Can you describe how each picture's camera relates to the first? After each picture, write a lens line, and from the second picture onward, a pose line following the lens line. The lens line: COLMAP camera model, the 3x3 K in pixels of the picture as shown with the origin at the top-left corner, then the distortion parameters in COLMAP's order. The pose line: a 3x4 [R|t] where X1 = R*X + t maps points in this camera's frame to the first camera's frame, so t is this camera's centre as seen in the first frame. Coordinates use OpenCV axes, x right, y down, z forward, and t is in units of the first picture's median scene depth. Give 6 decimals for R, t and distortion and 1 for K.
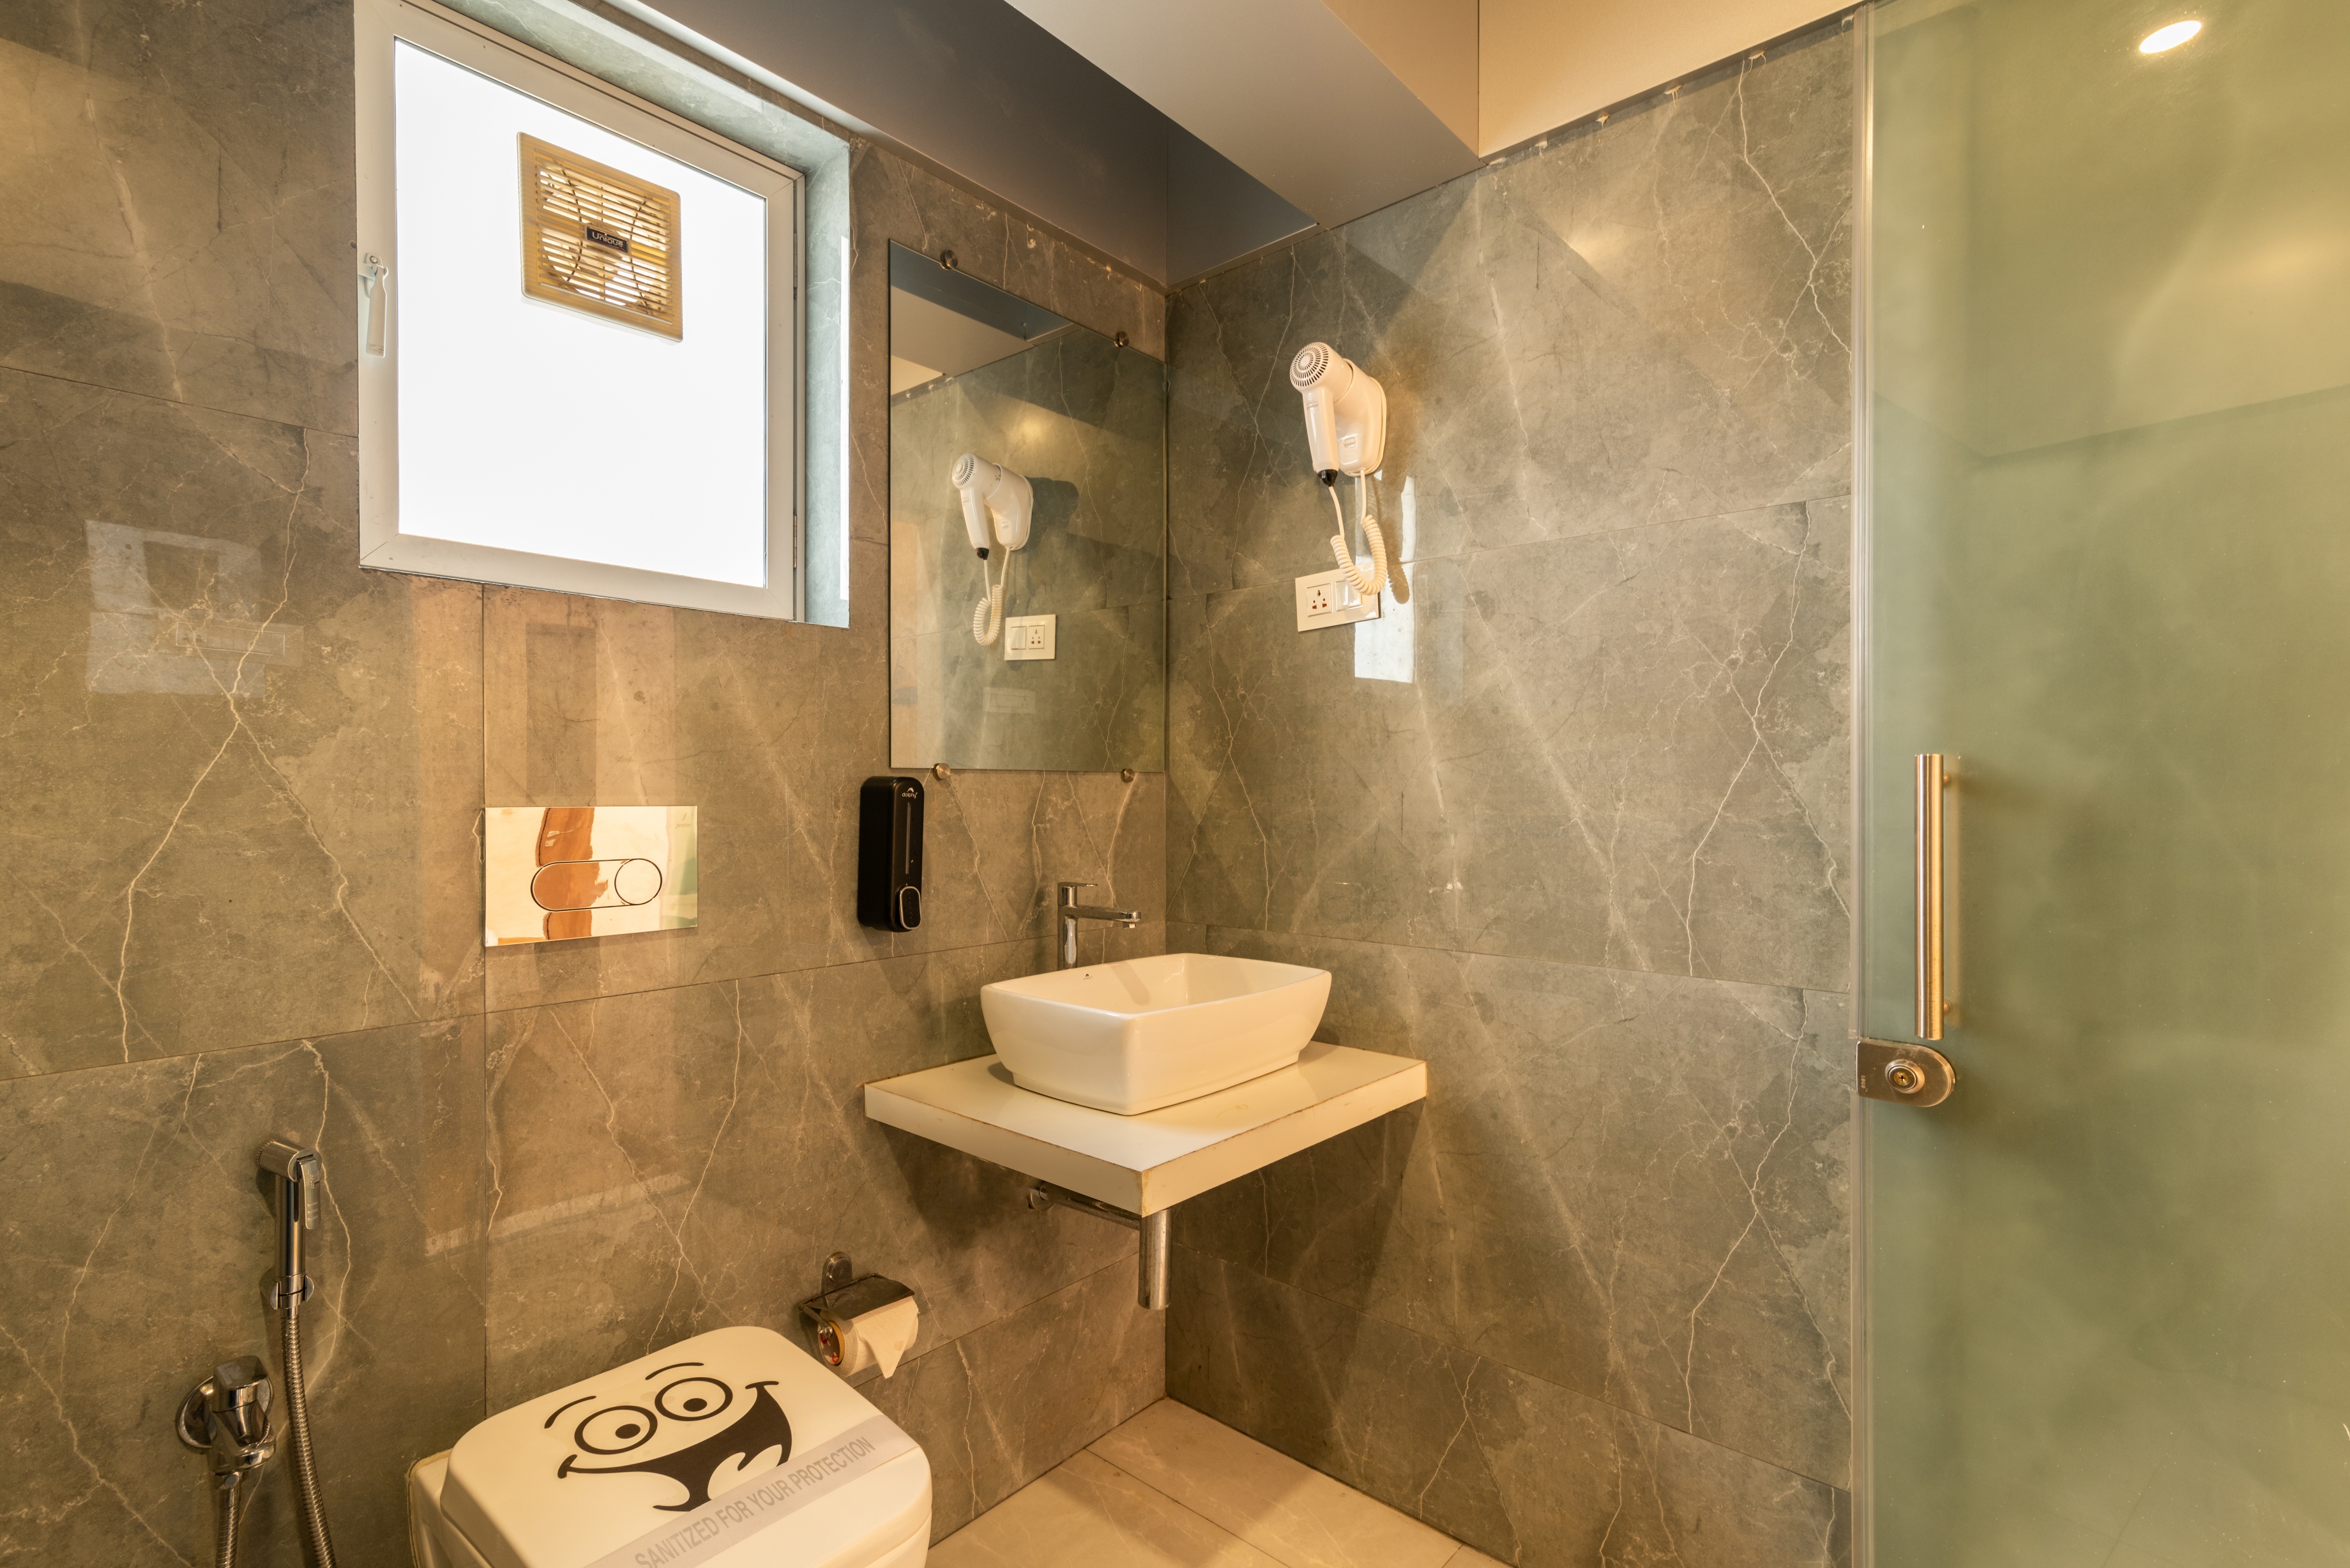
lens RADIAL K [[1060.9, 0, 1159.5], [0, 1060.9, 747.0], [0, 0, 1]] dist [0.000313, 0.000270]
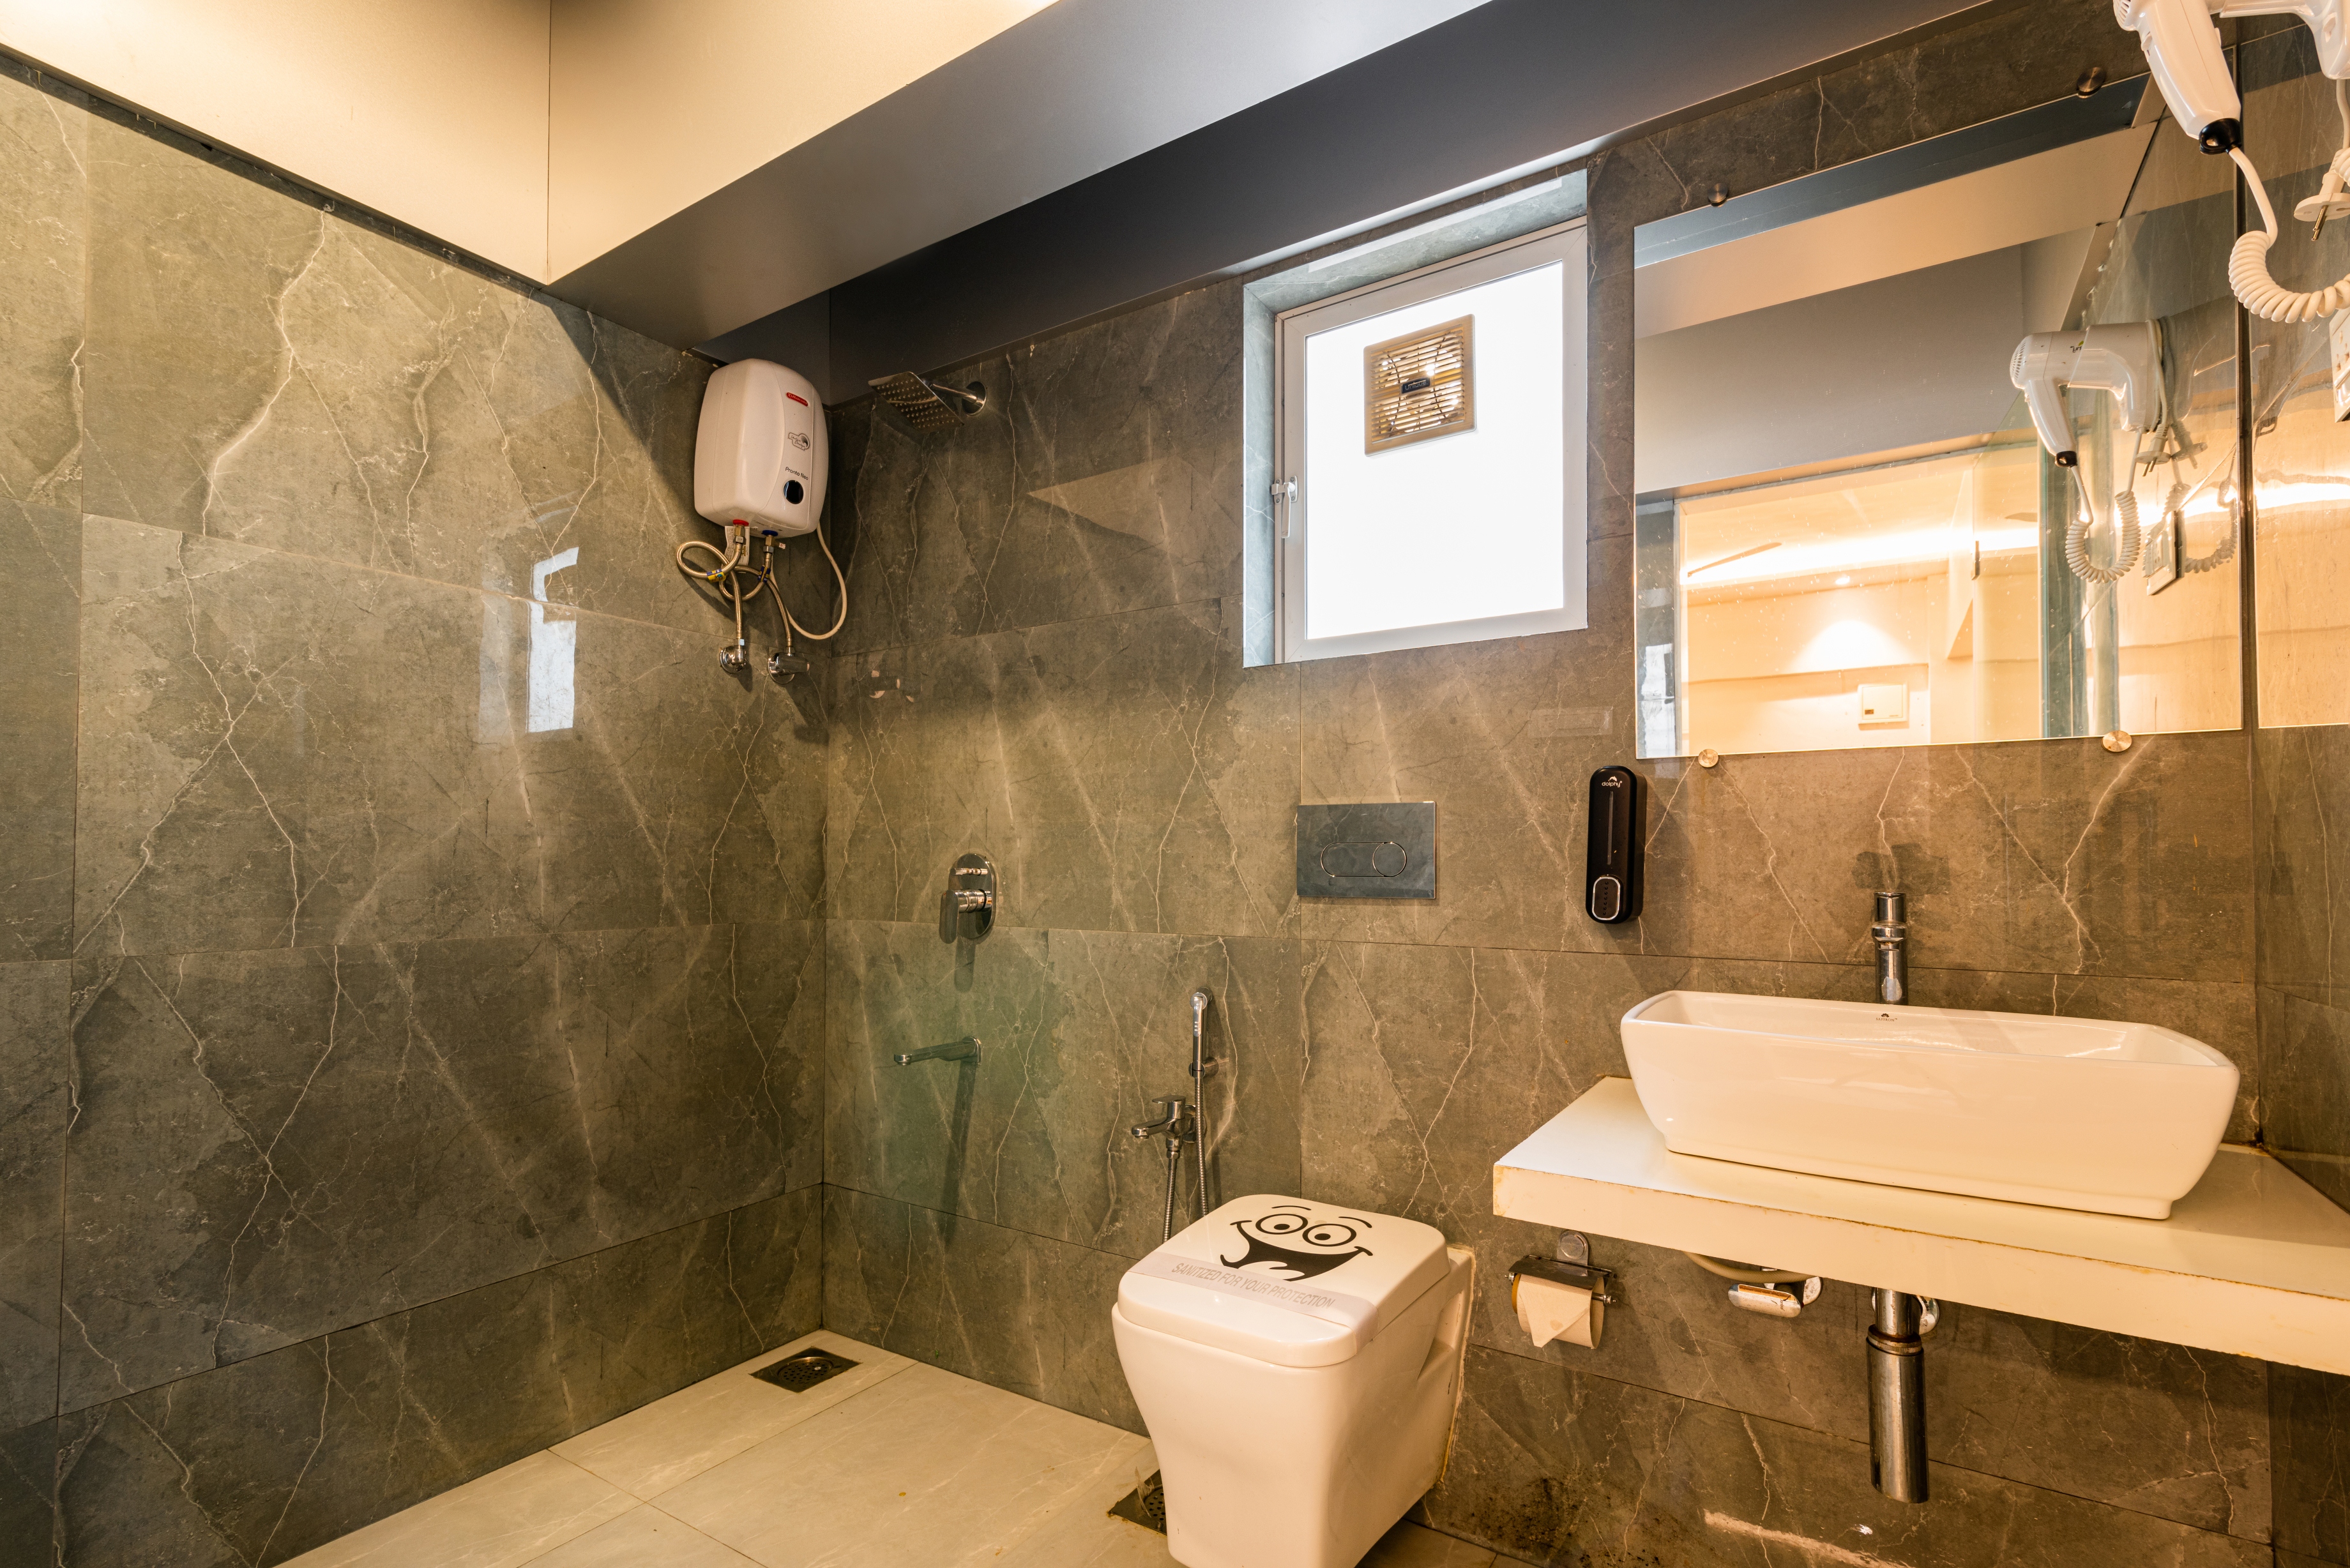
lens RADIAL K [[1066.5, 0, 1220.1], [0, 1066.5, 782.0], [0, 0, 1]] dist [-0.000895, -0.000259]
pose [[0.170748, -0.080087, -0.982055, 0.813202], [0.038534, 0.996472, -0.074562, 0.125441], [0.984561, -0.025111, 0.173231, 0.580179]]
